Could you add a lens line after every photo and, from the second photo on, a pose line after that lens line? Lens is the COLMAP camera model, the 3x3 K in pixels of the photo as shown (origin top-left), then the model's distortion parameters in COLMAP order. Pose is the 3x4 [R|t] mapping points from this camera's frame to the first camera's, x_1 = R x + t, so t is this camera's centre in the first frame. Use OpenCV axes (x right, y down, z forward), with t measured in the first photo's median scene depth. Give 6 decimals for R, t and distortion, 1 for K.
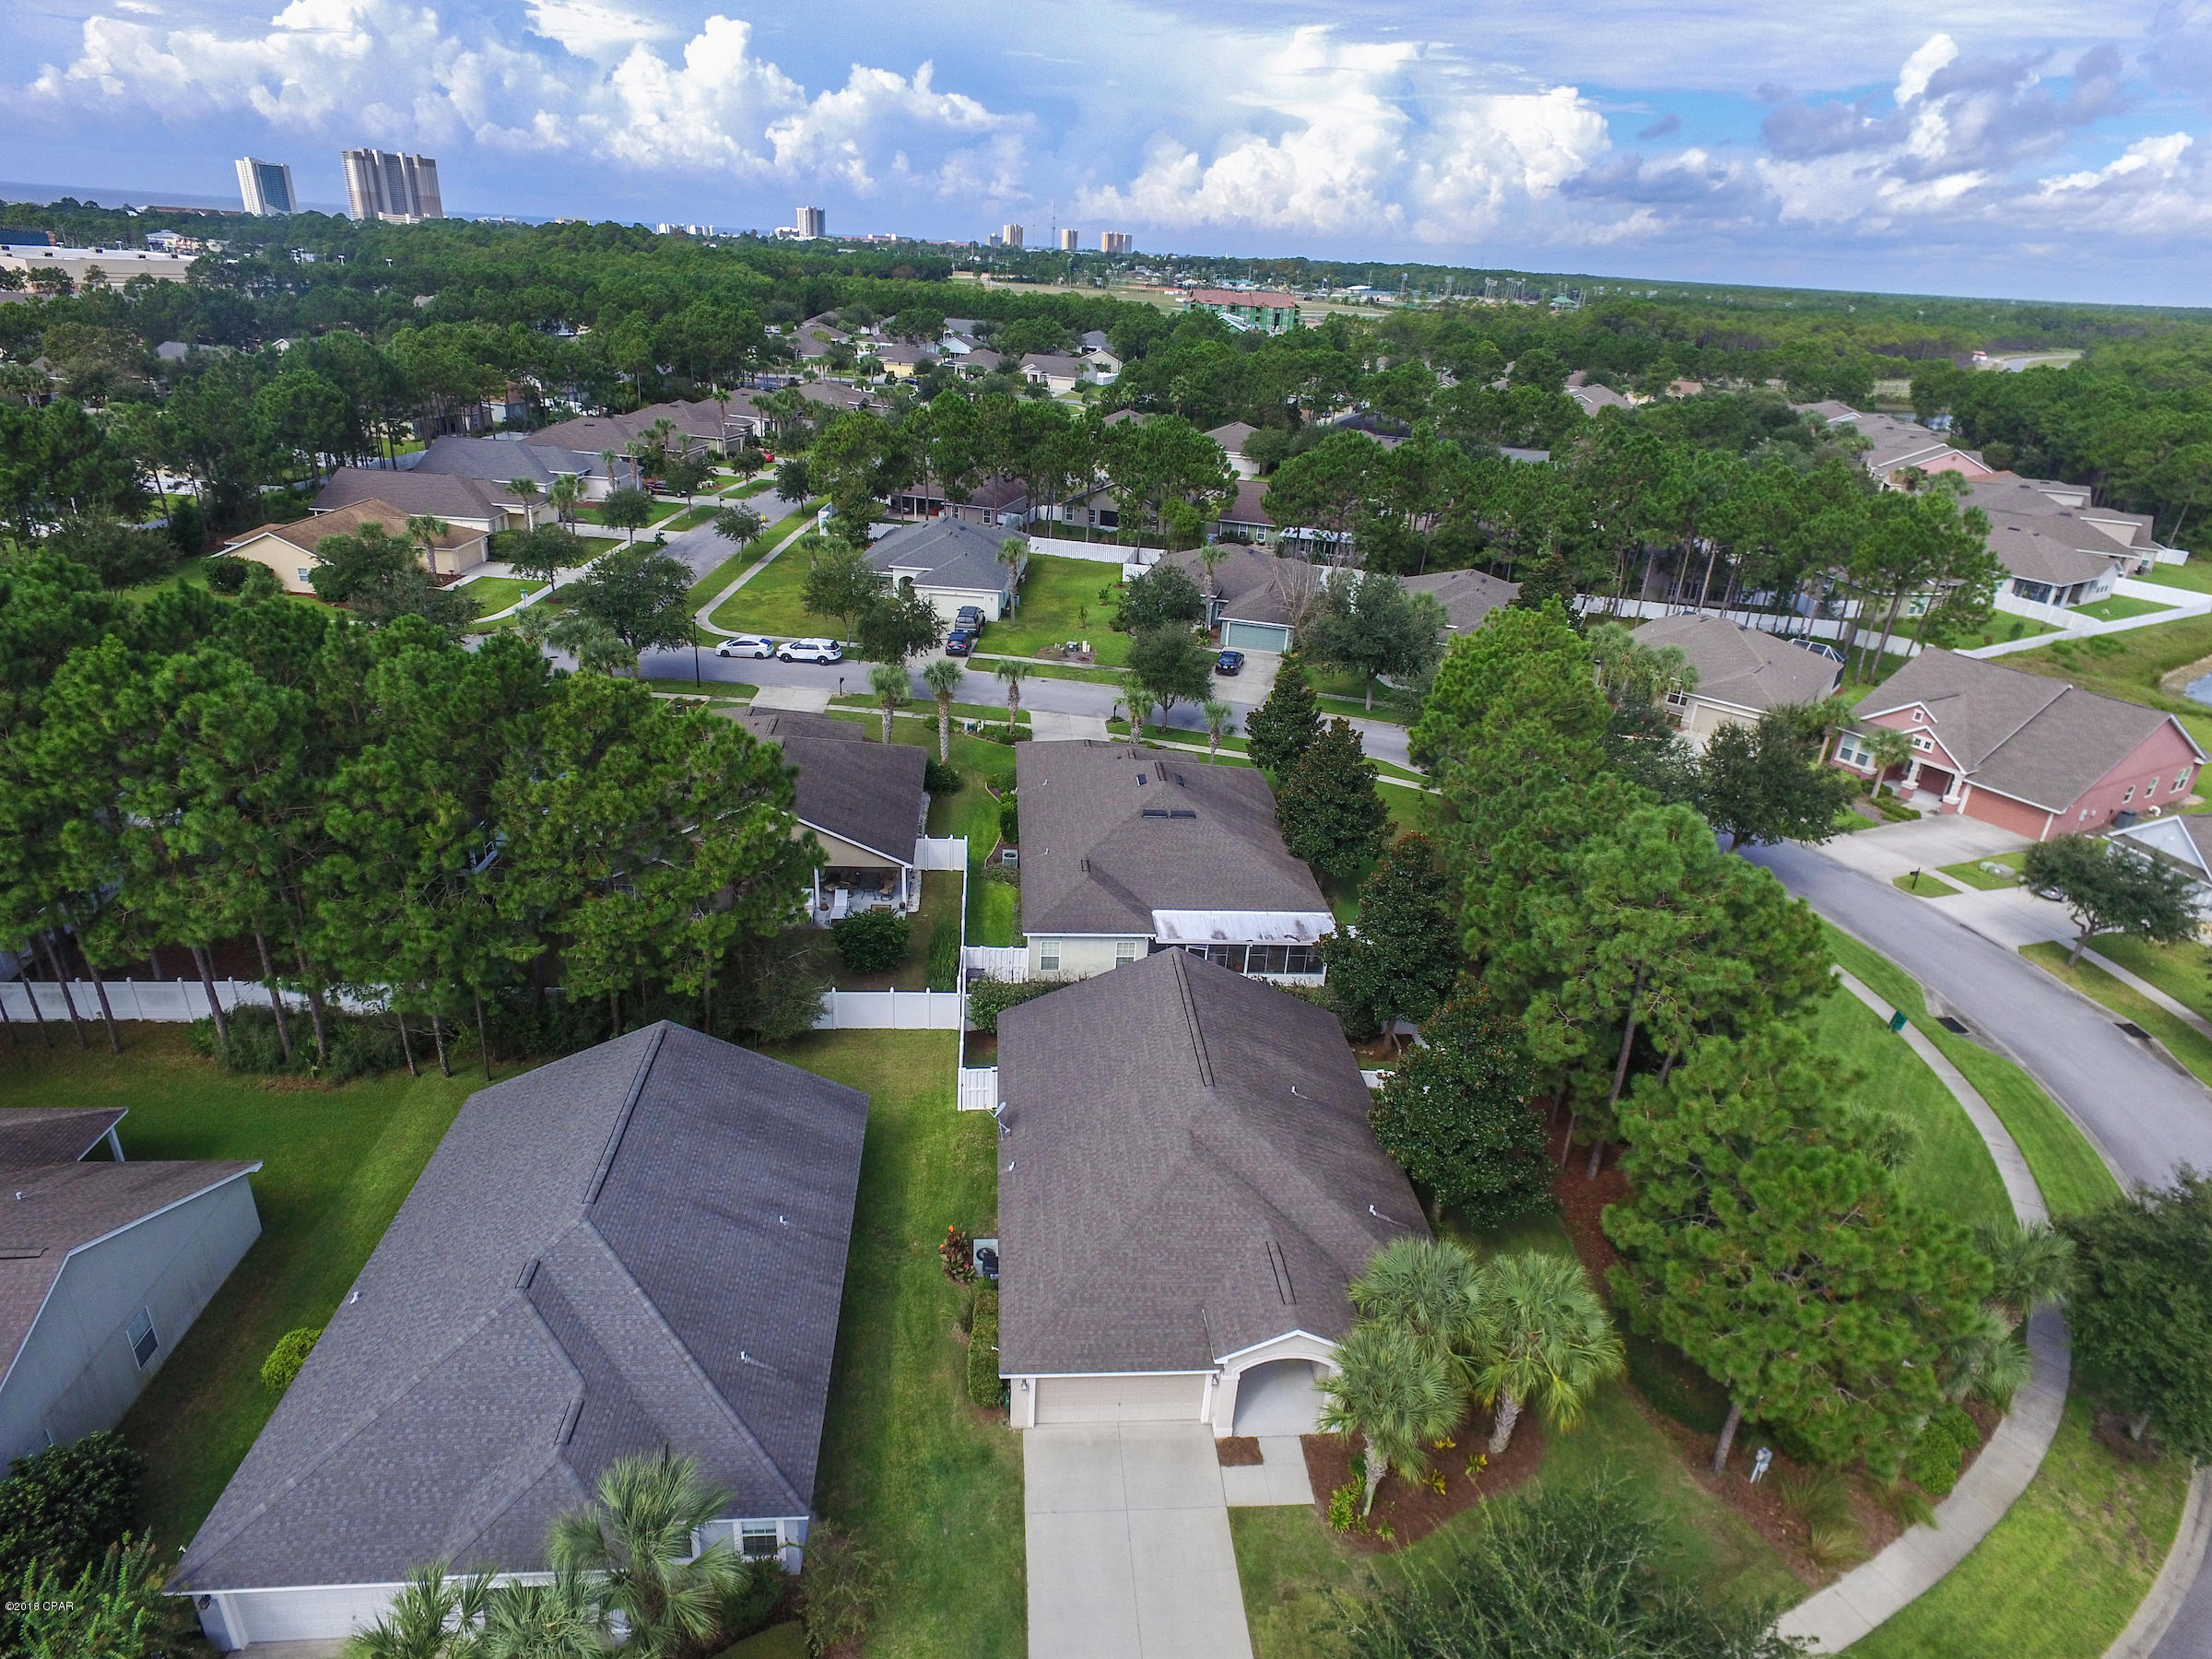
lens RADIAL K [[1277.3, 0, 1096.6], [0, 1277.3, 818.9], [0, 0, 1]] dist [-0.009511, 0.016714]
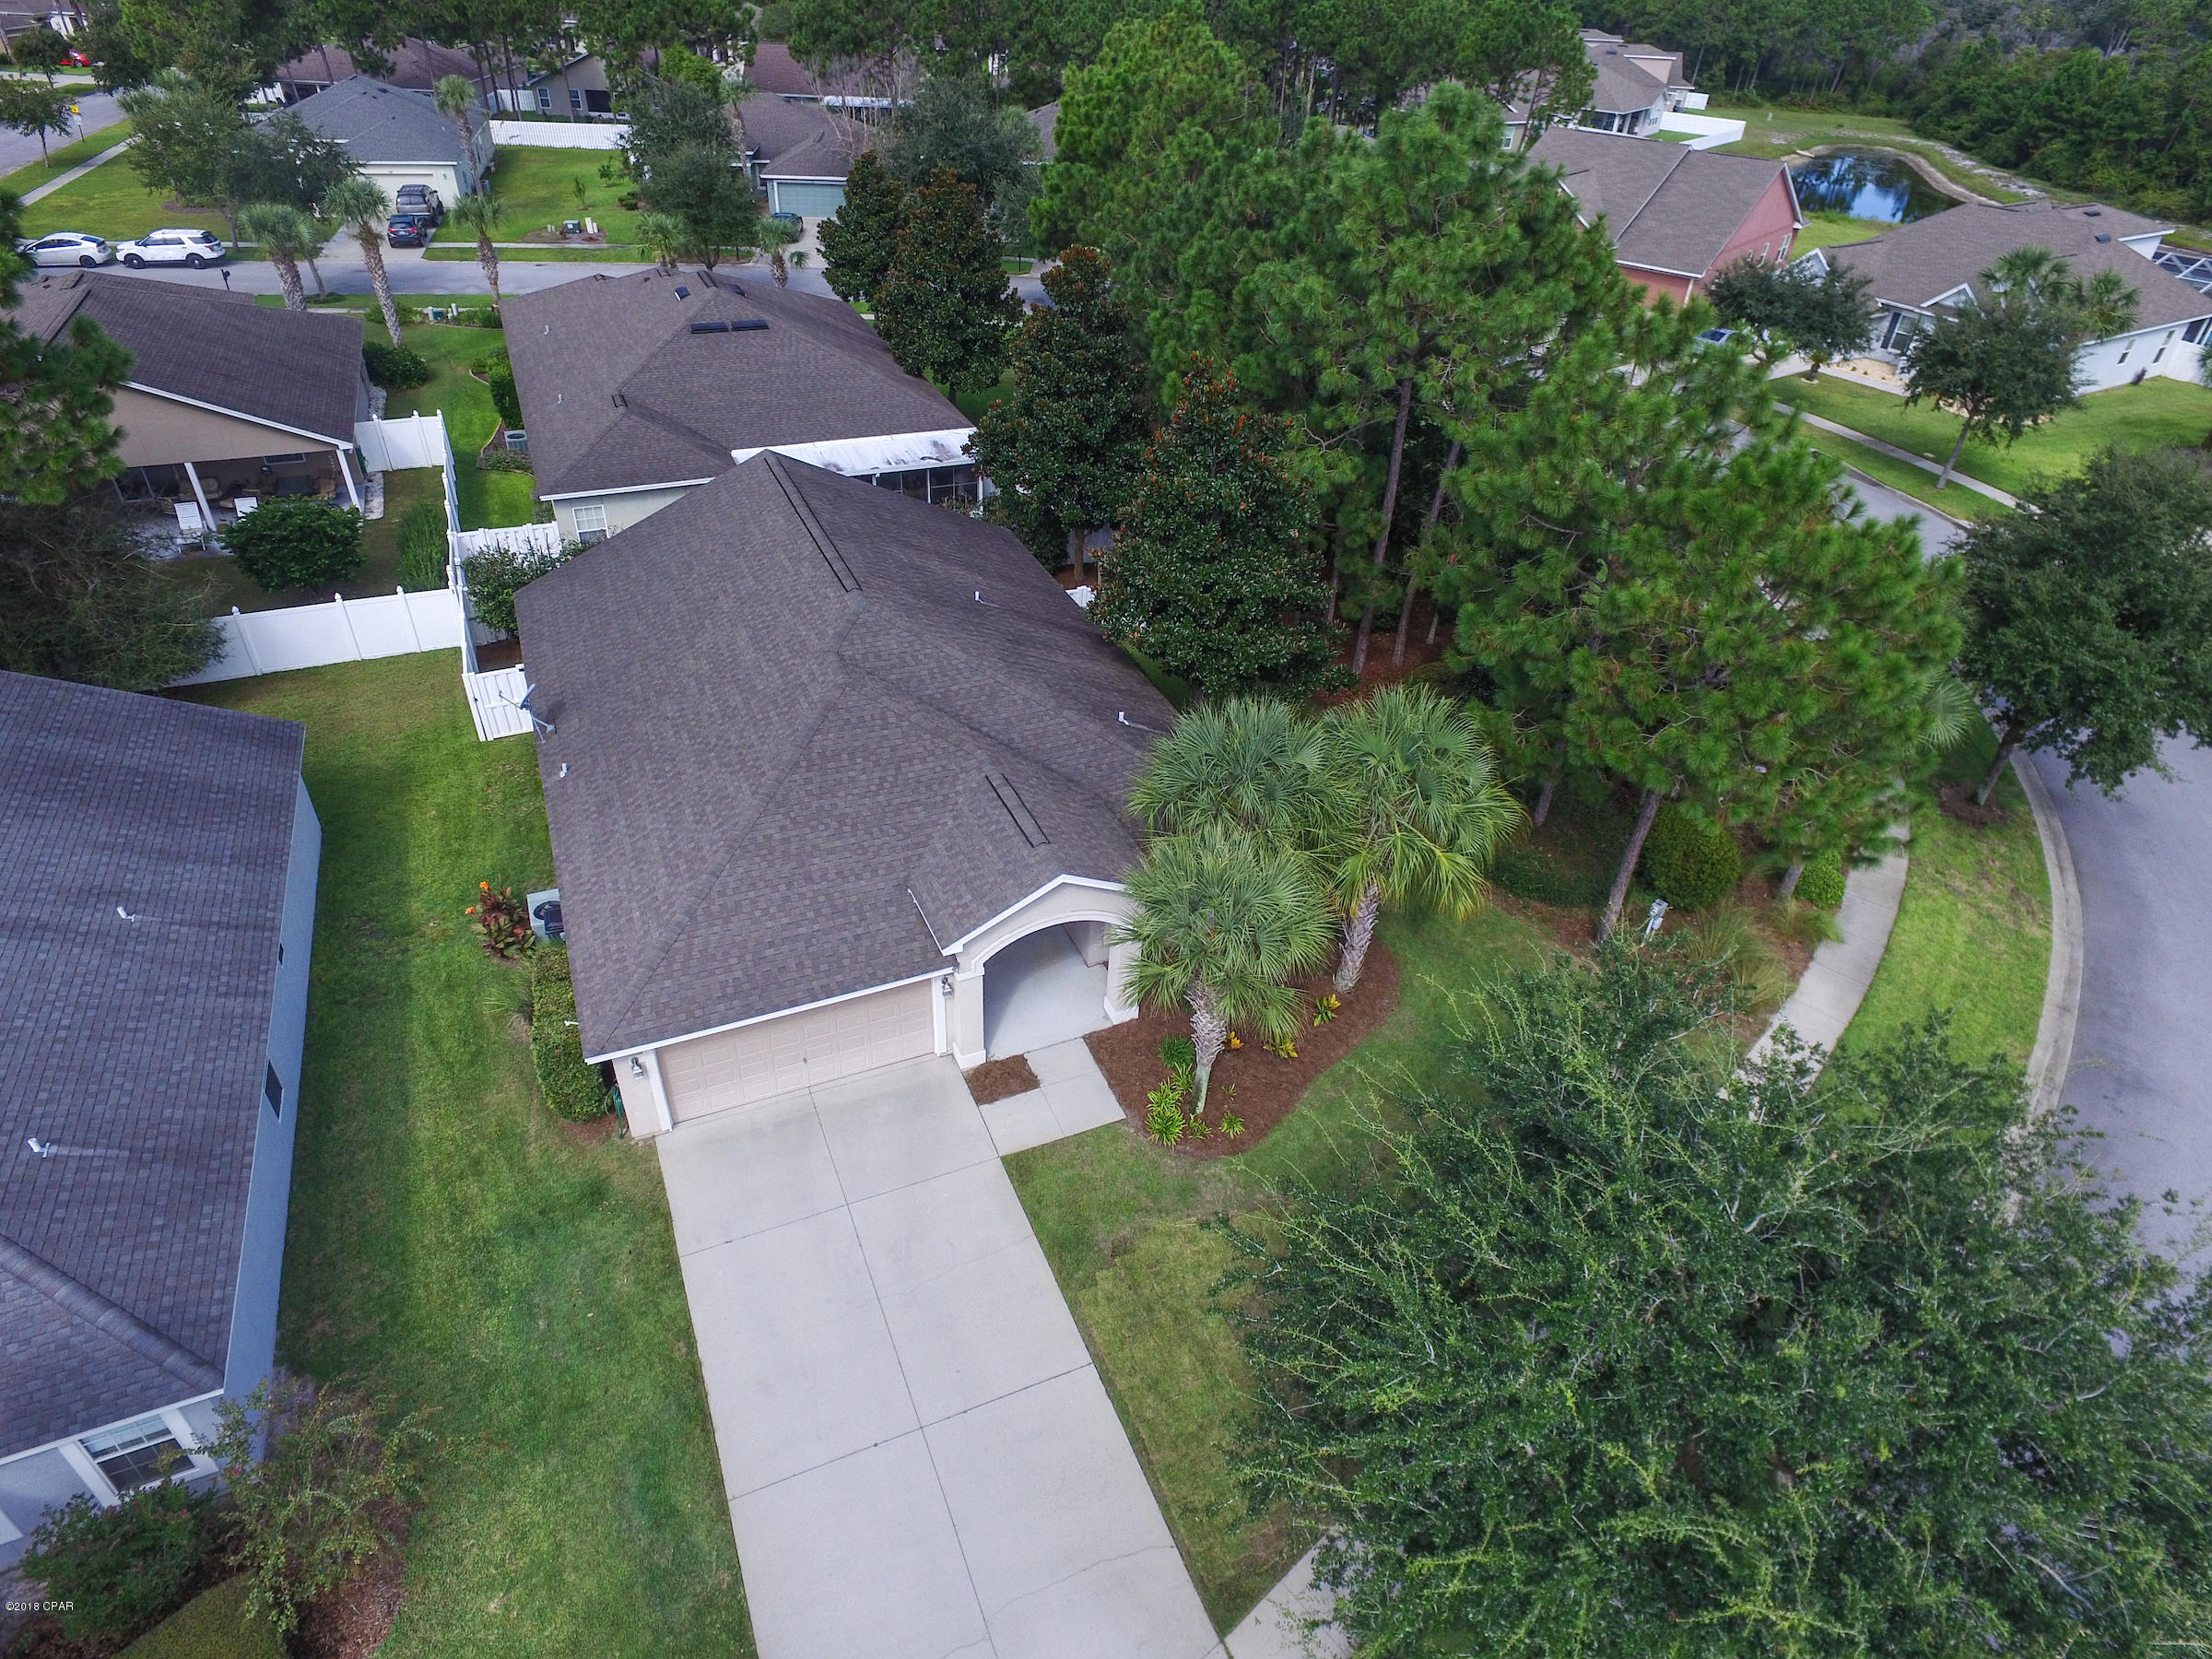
lens RADIAL K [[1277.3, 0, 1099.2], [0, 1277.3, 819.9], [0, 0, 1]] dist [-0.009511, 0.016714]
pose [[0.942817, -0.202204, 0.264972, 0.009190], [0.142474, 0.963167, 0.228058, 0.169043], [-0.301326, -0.177265, 0.936899, 0.294907]]
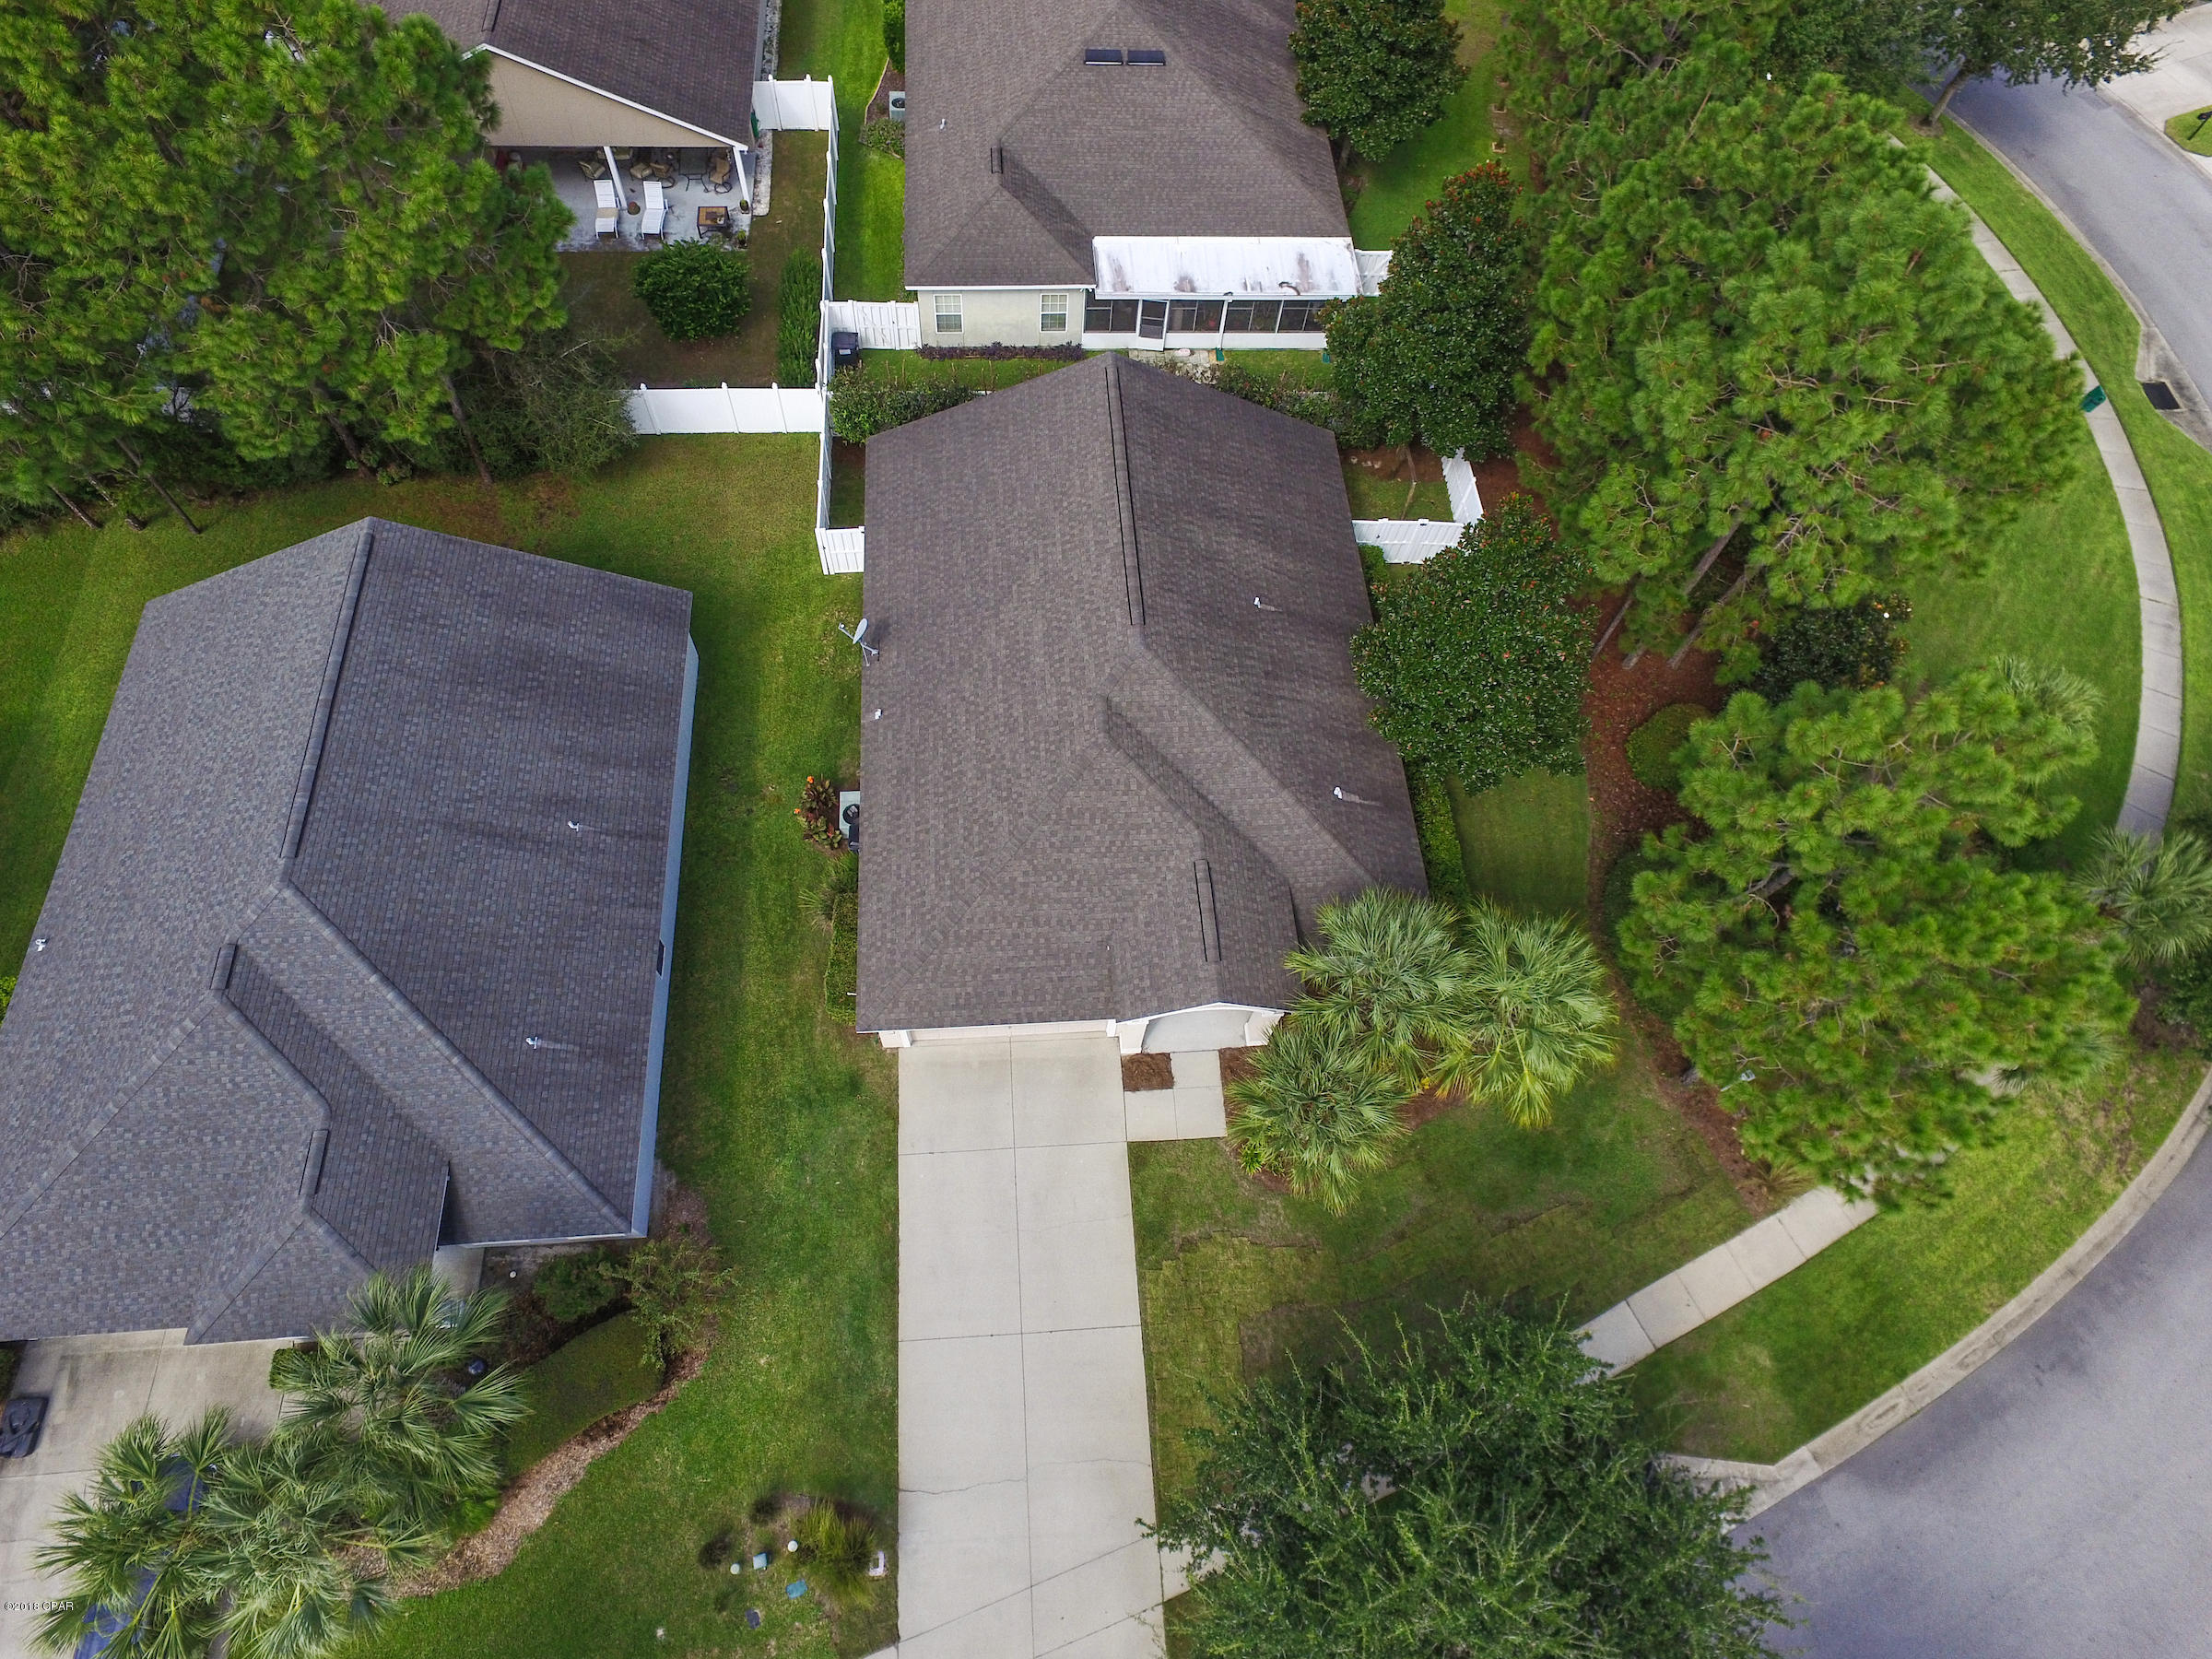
lens RADIAL K [[1277.3, 0, 1098.3], [0, 1277.3, 816.5], [0, 0, 1]] dist [-0.009511, 0.016714]
pose [[0.999992, 0.004013, -0.000555, 0.059053], [-0.002805, 0.784754, 0.619801, -0.137771], [0.002923, -0.619794, 0.784759, 0.319438]]
